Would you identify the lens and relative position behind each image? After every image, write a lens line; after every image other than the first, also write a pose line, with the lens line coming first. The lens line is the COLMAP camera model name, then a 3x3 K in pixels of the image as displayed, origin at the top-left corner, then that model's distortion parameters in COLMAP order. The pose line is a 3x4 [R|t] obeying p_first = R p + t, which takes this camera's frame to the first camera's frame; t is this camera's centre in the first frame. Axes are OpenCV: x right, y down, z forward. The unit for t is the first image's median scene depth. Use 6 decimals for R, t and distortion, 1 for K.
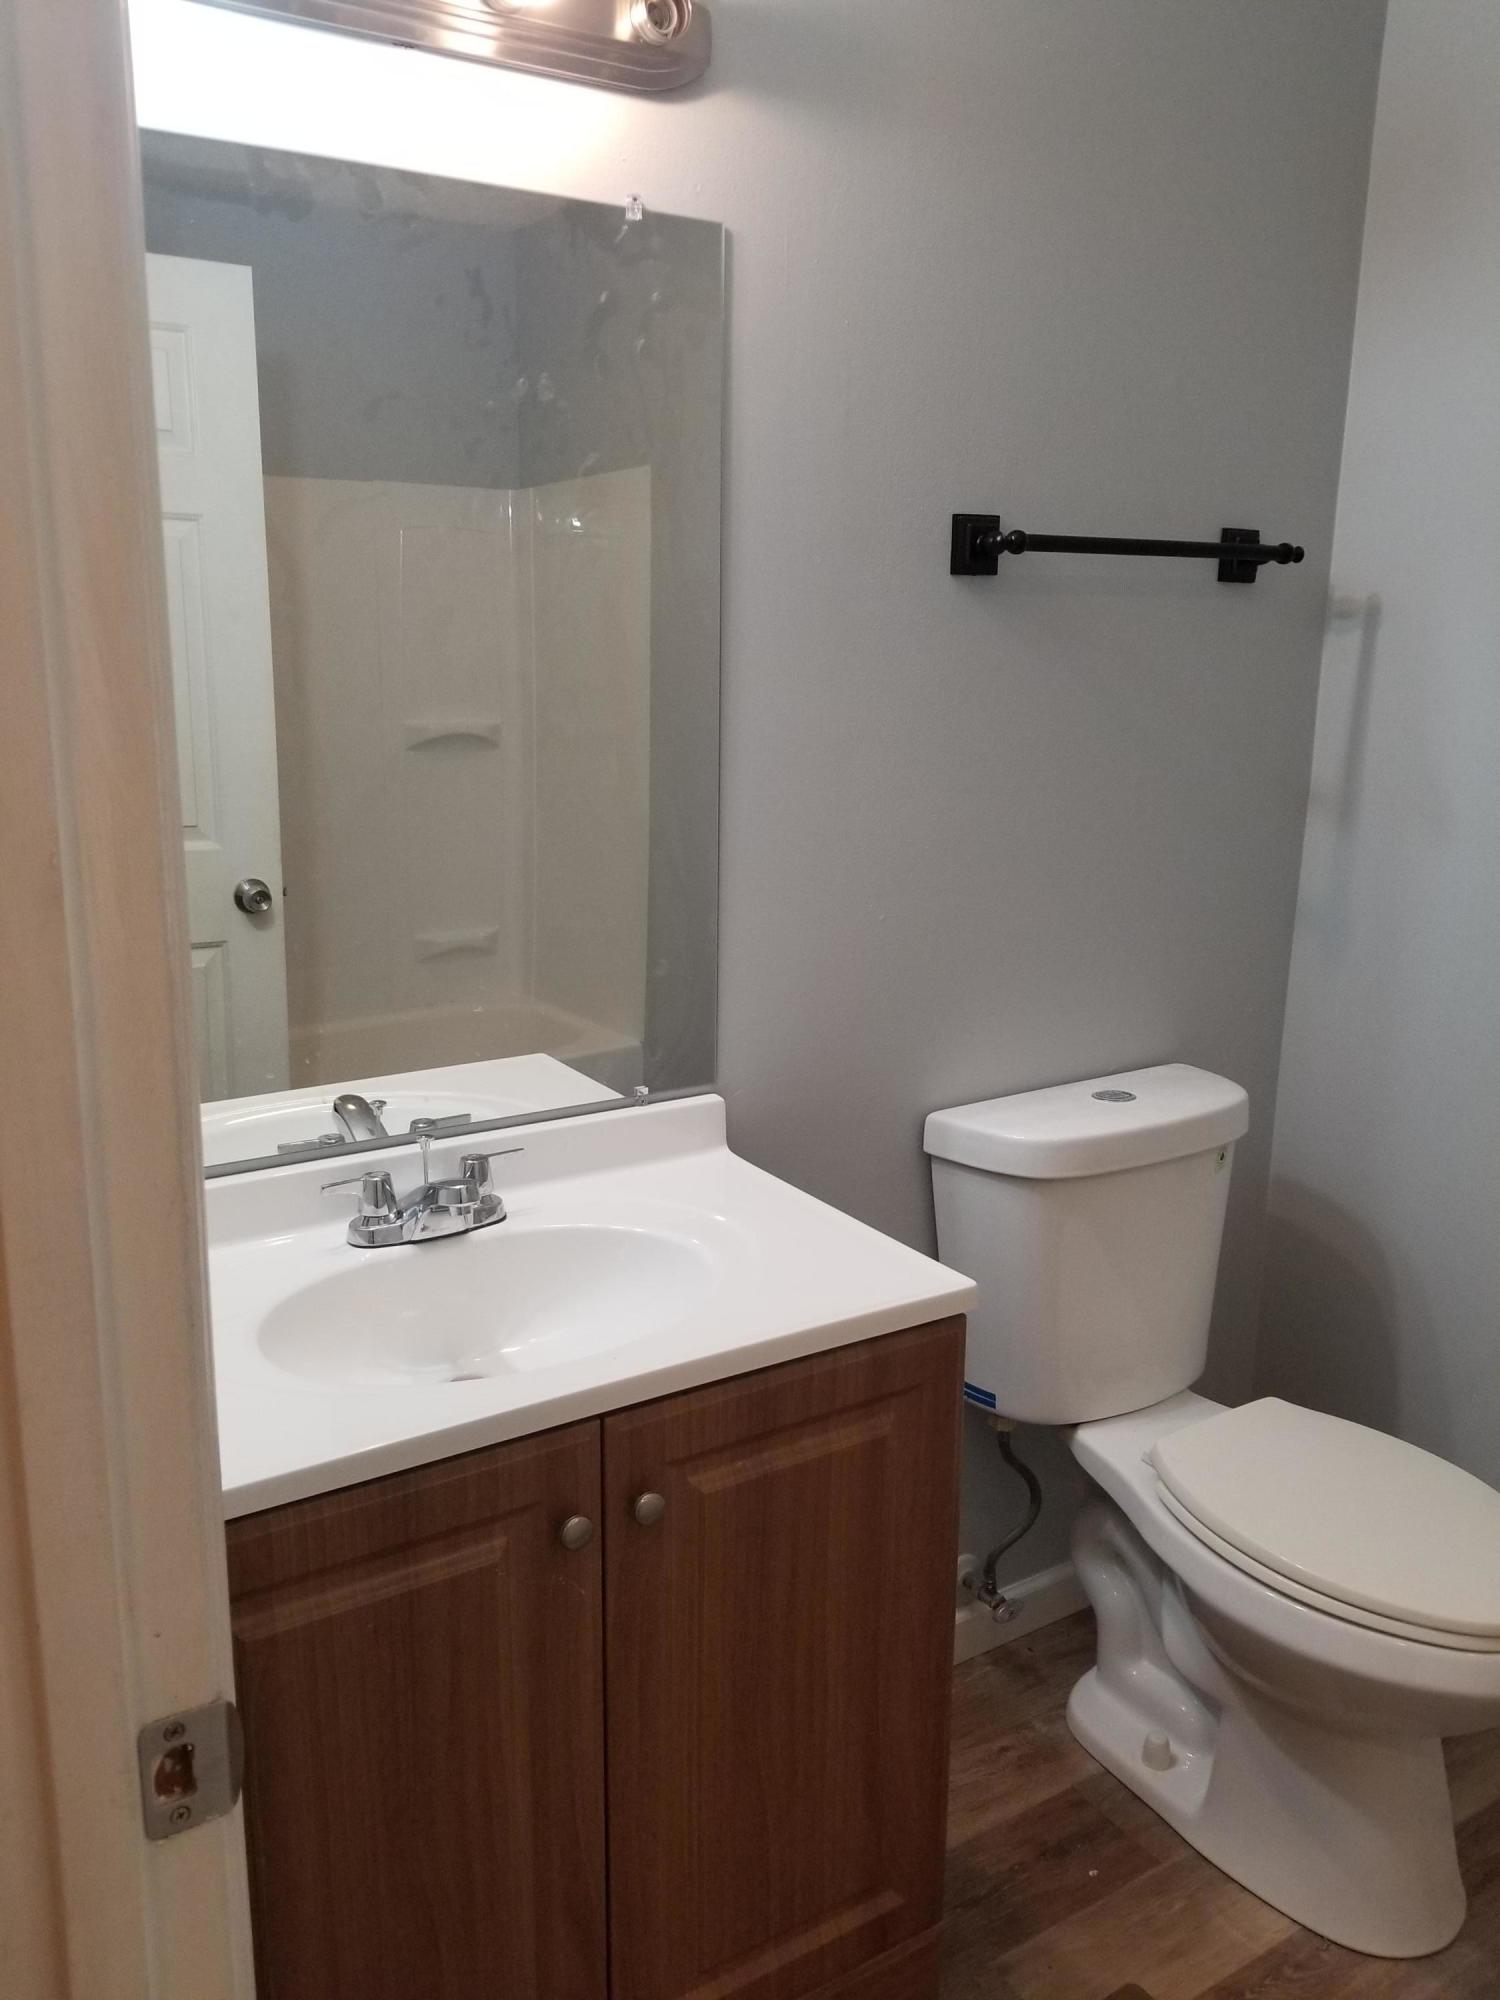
lens RADIAL K [[1585.9, 0, 741.4], [0, 1585.9, 1000.0], [0, 0, 1]] dist [0.060018, -0.071892]
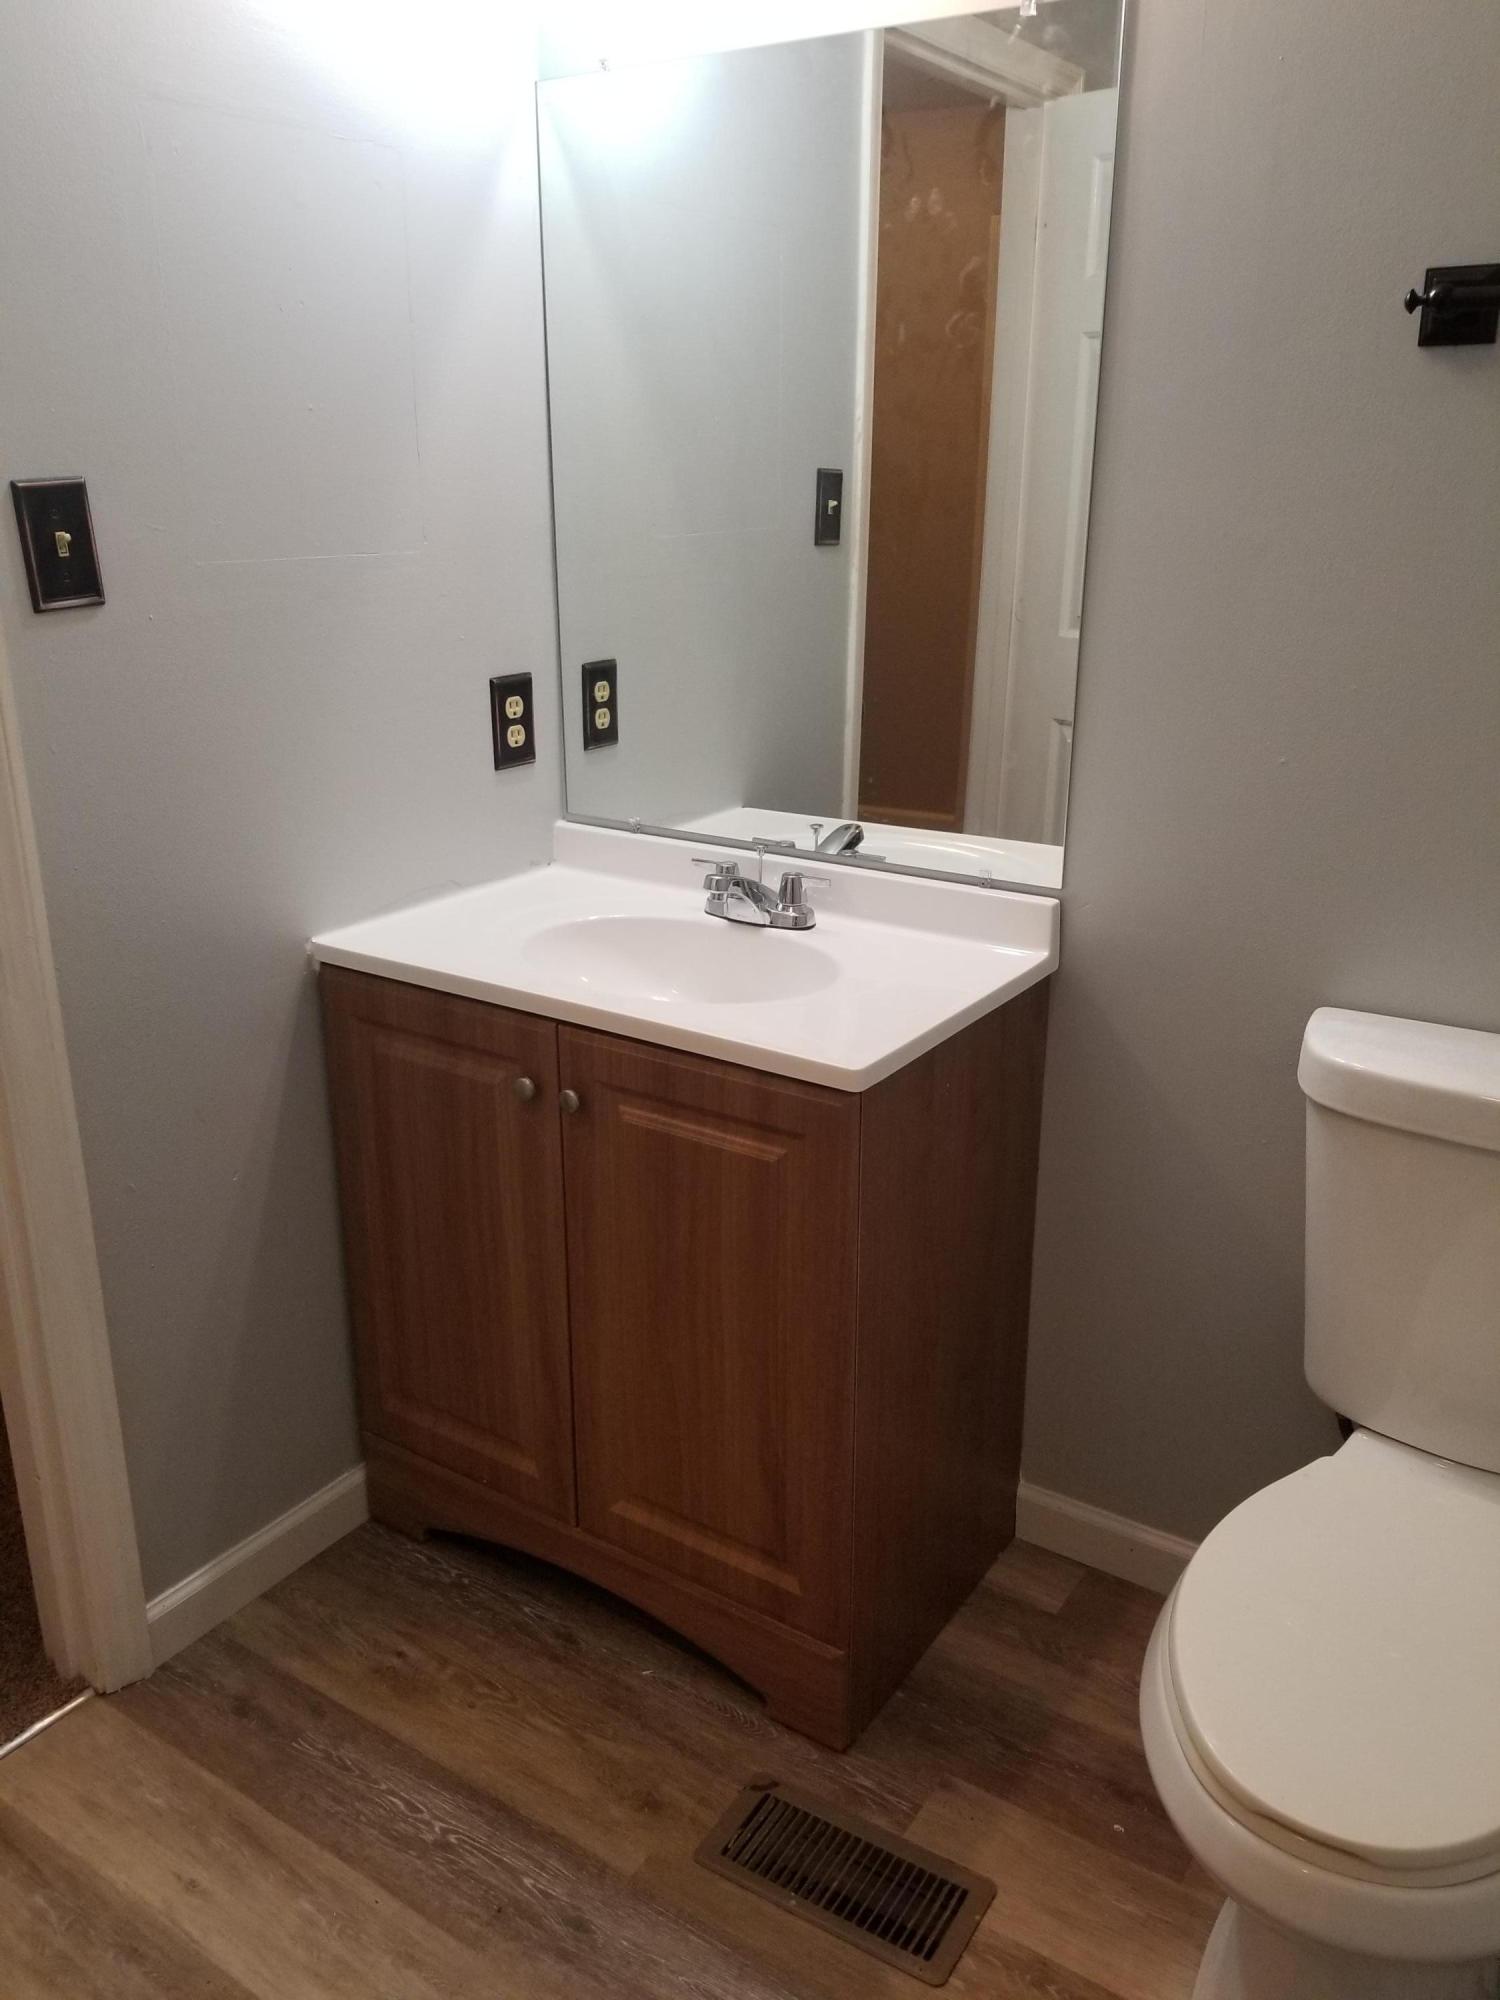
lens RADIAL K [[1585.9, 0, 745.1], [0, 1585.9, 997.1], [0, 0, 1]] dist [0.060018, -0.071892]
pose [[0.401579, 0.288238, -0.869283, 0.785632], [-0.204305, 0.953456, 0.221767, -0.064303], [0.892745, 0.088542, 0.441776, 0.365087]]
